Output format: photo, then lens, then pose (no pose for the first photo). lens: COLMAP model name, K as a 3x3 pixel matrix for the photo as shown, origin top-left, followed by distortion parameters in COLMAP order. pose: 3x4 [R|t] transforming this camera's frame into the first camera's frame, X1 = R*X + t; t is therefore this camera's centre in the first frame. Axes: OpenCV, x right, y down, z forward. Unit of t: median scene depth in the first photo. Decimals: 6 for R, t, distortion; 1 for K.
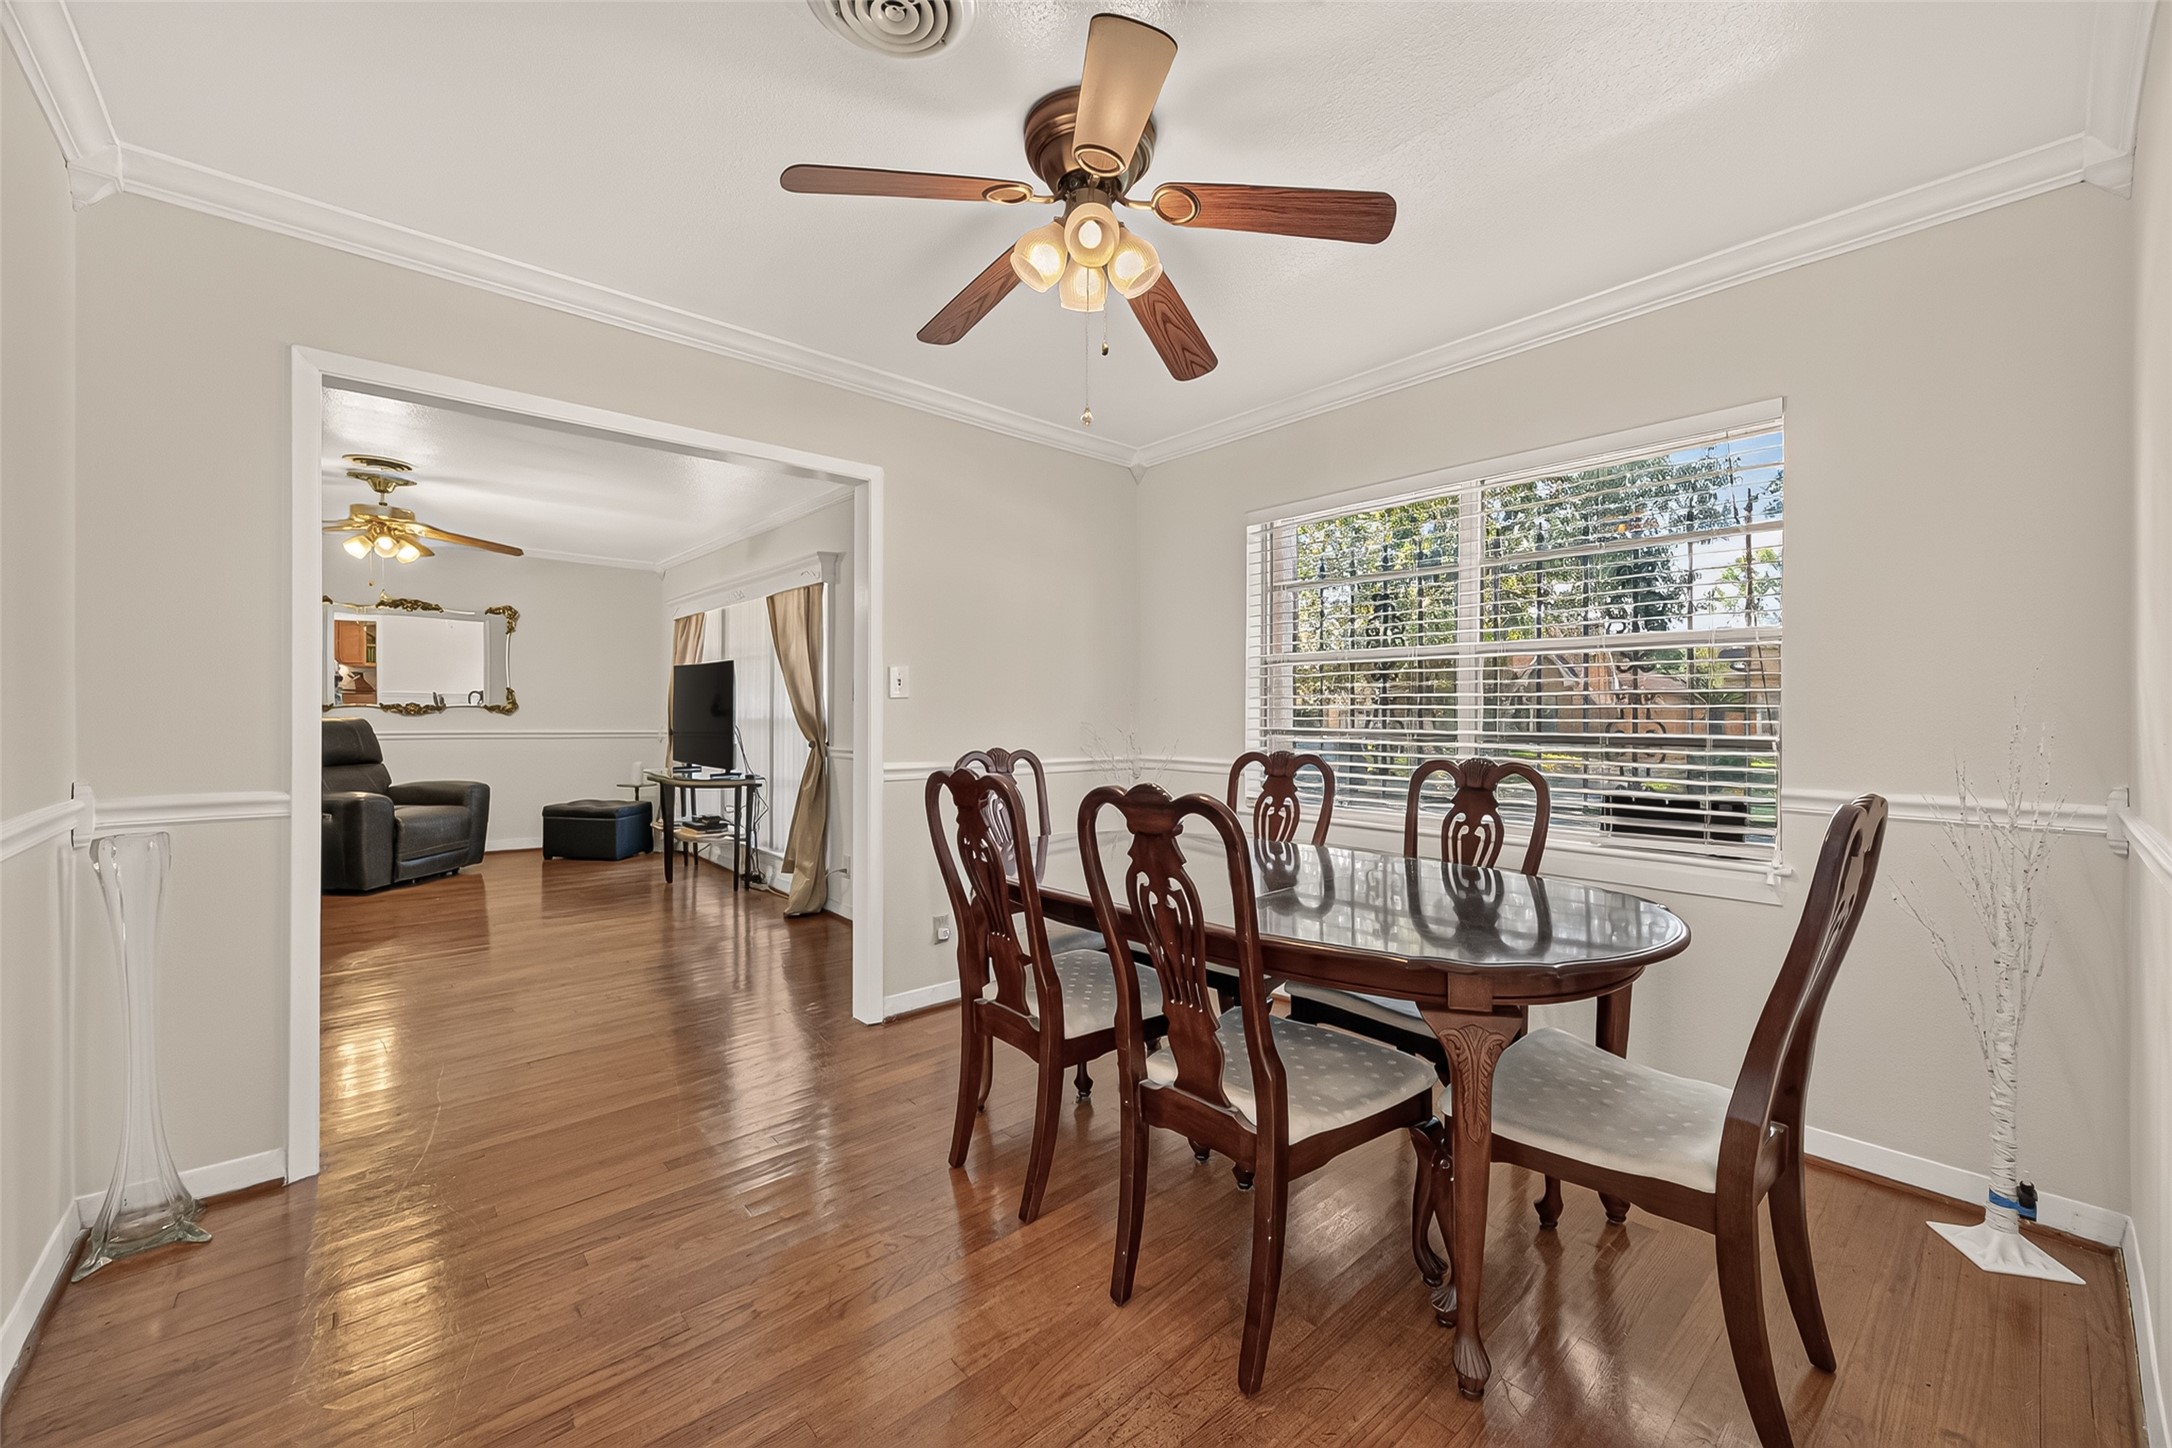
lens RADIAL K [[853.5, 0, 1093.1], [0, 853.5, 701.8], [0, 0, 1]] dist [-0.002222, -0.000660]
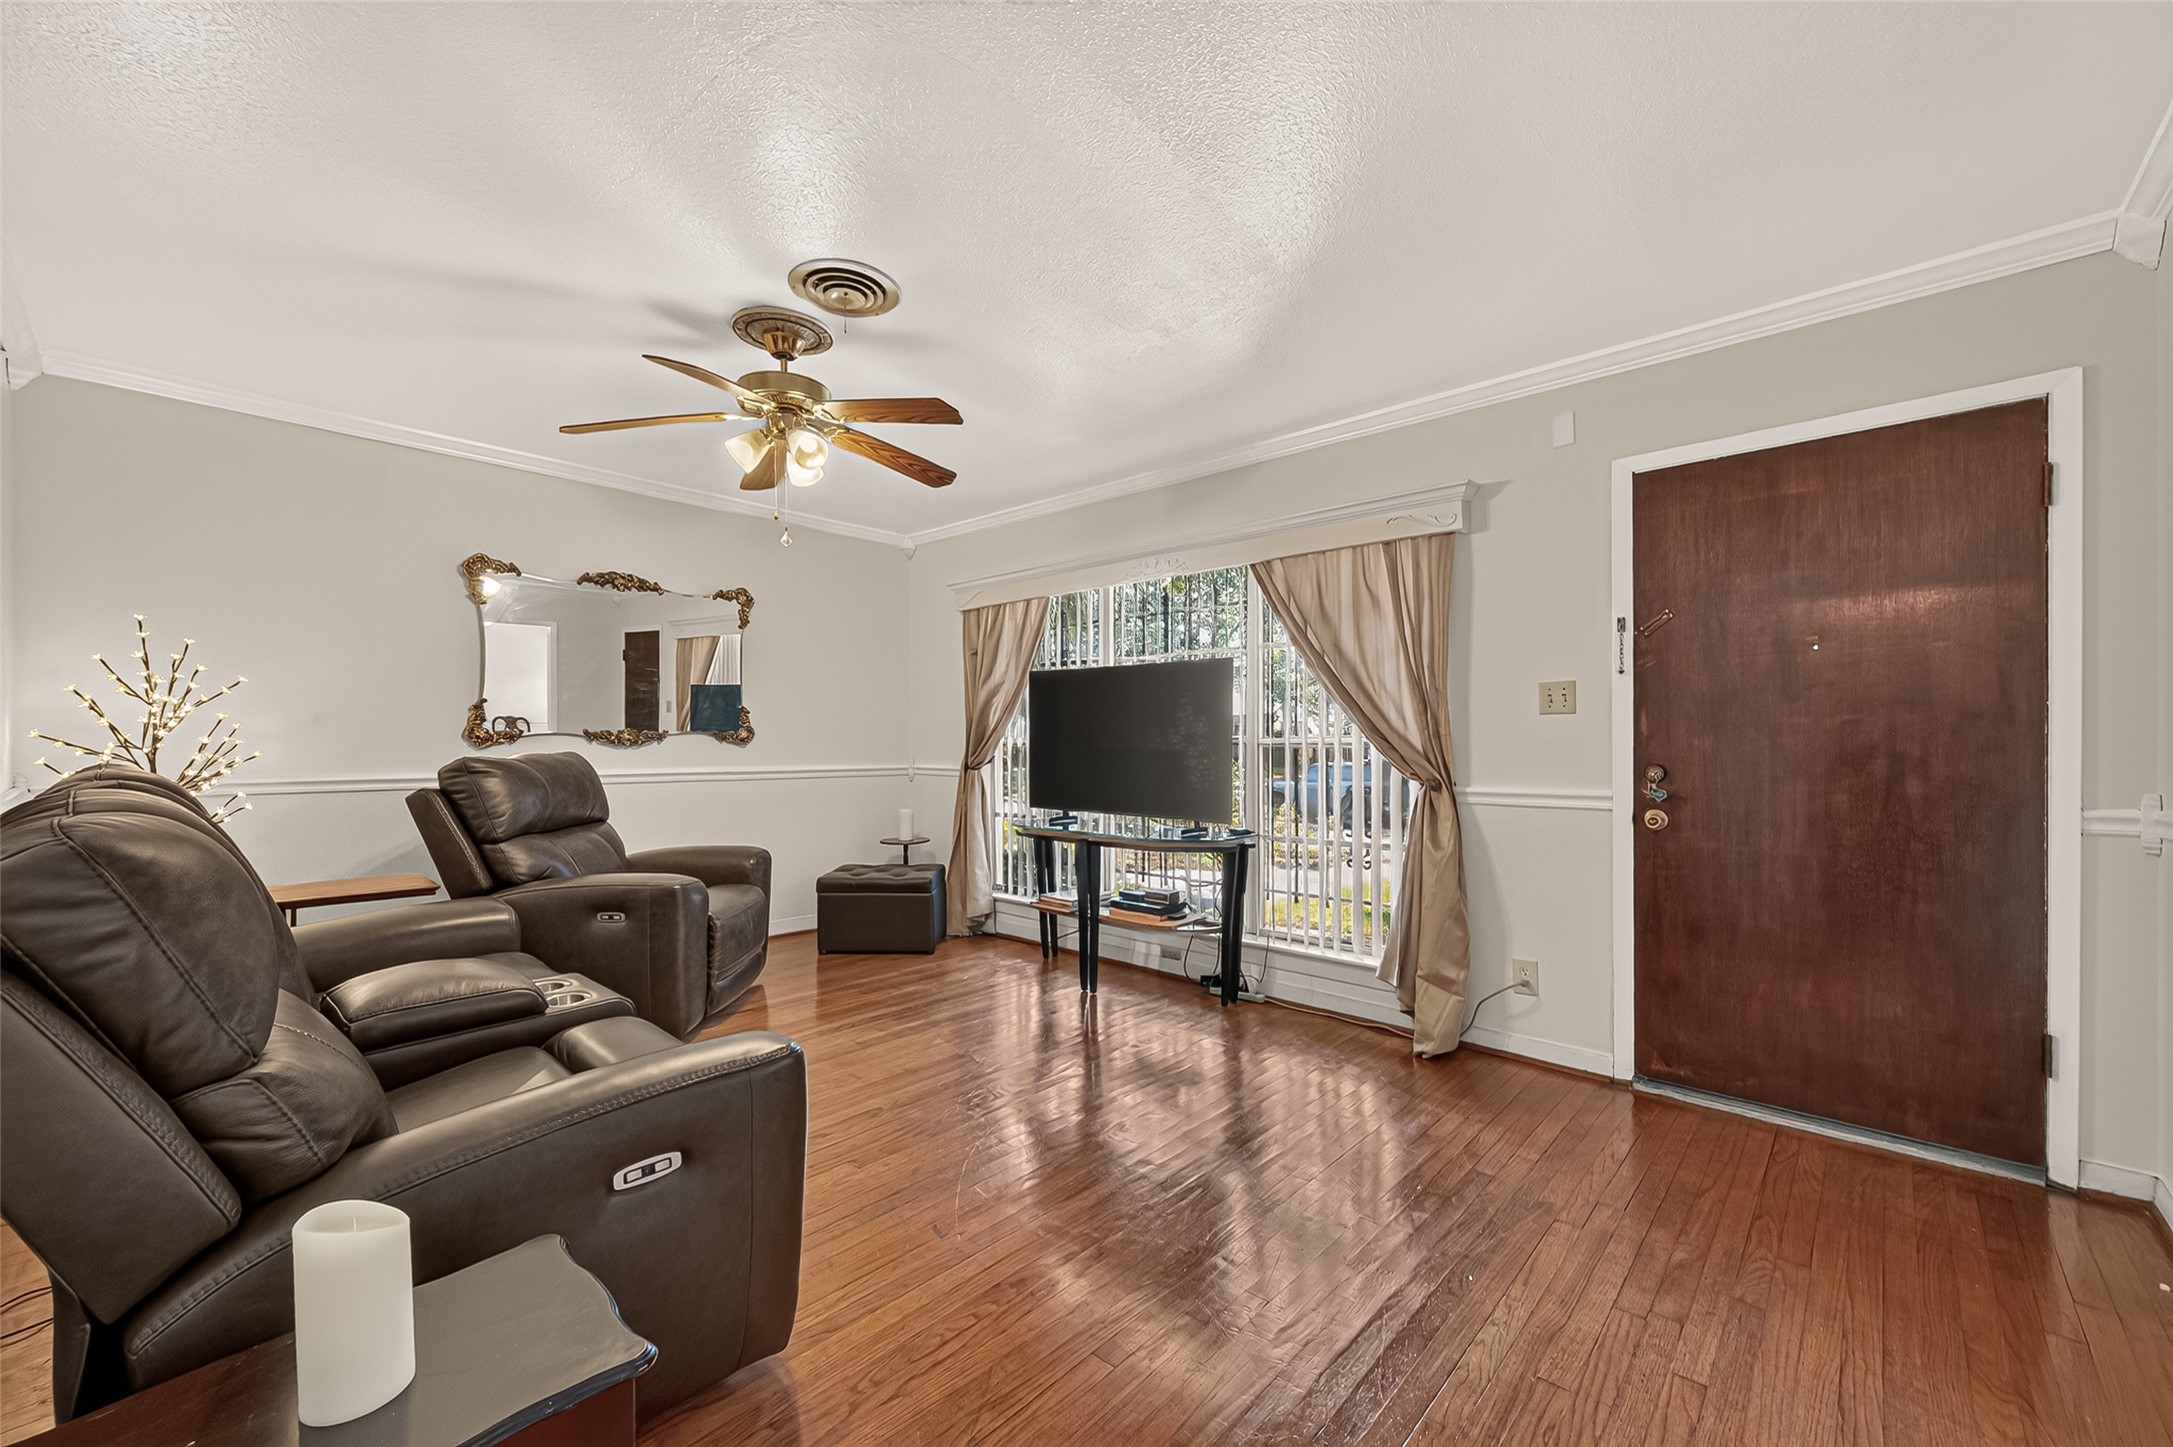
lens RADIAL K [[853.9, 0, 1099.5], [0, 853.9, 723.9], [0, 0, 1]] dist [-0.002222, -0.000660]
pose [[0.995965, -0.011076, 0.089051, -0.513867], [0.010880, 0.999937, 0.002683, -0.000107], [-0.089076, -0.001703, 0.996023, 0.311631]]
